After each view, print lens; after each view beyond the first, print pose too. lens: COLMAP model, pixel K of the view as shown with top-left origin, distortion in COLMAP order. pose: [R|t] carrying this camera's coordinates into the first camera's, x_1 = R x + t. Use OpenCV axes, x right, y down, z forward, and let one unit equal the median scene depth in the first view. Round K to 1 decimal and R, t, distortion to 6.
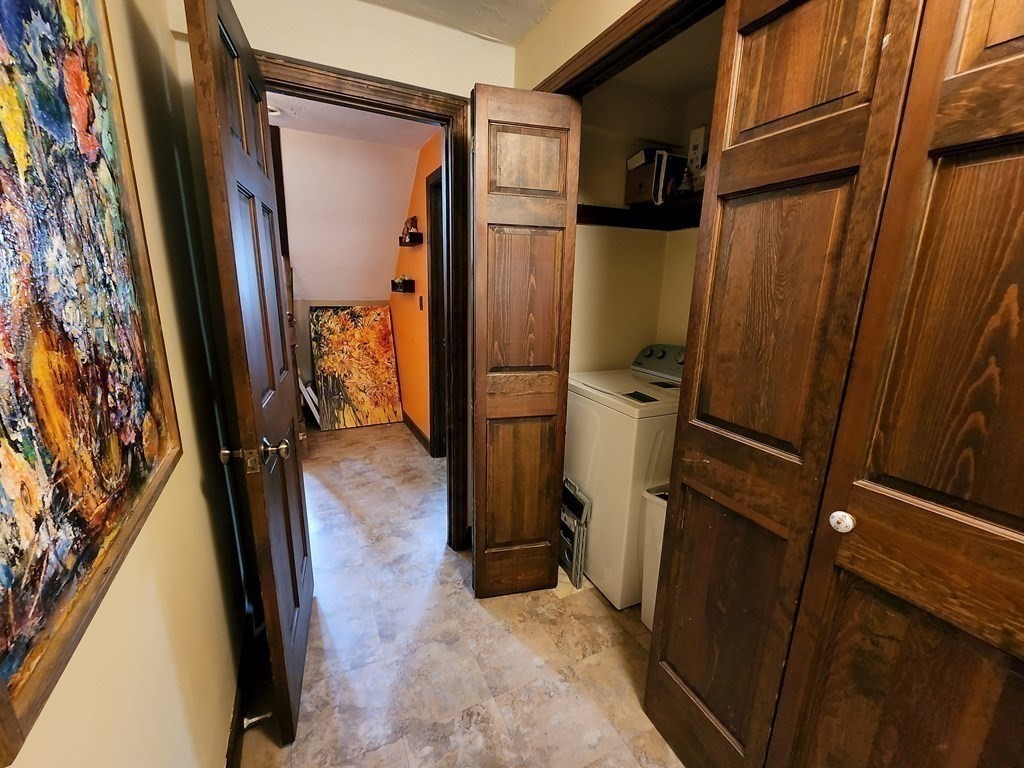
lens RADIAL K [[424.4, 0, 513.0], [0, 424.4, 386.8], [0, 0, 1]] dist [-0.008227, 0.001548]
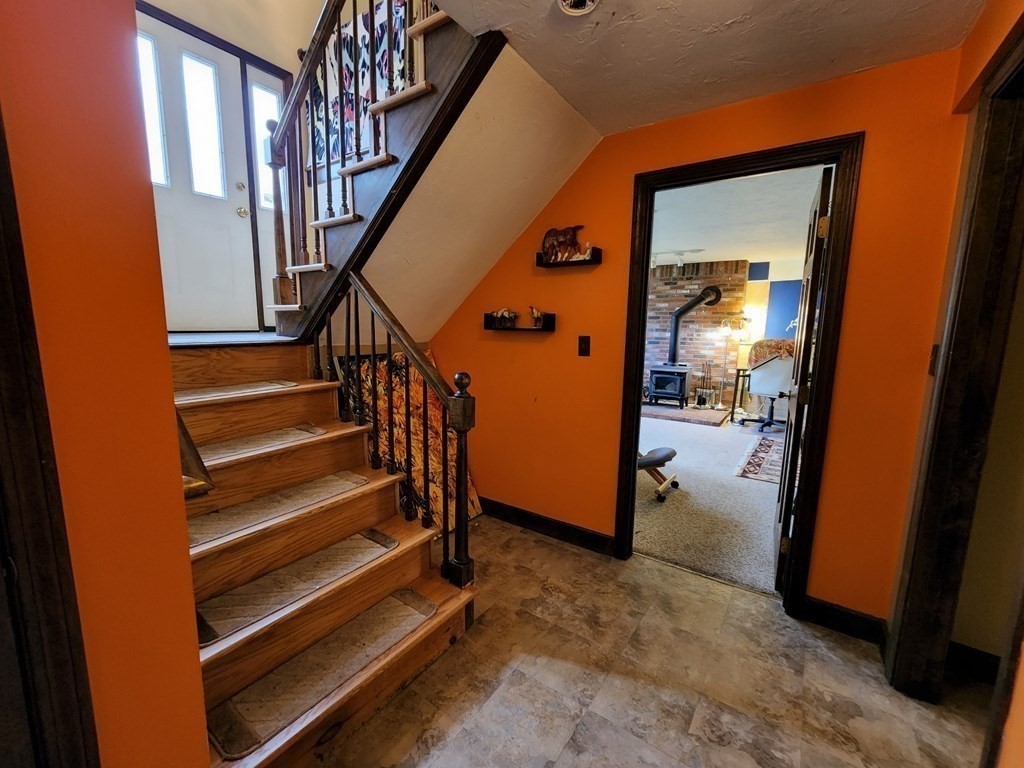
lens RADIAL K [[424.4, 0, 508.6], [0, 424.4, 383.1], [0, 0, 1]] dist [-0.008227, 0.001548]
pose [[0.881534, -0.079559, 0.465369, -0.719385], [0.115362, 0.992118, -0.048917, -0.124682], [-0.457809, 0.096808, 0.883764, 0.465982]]
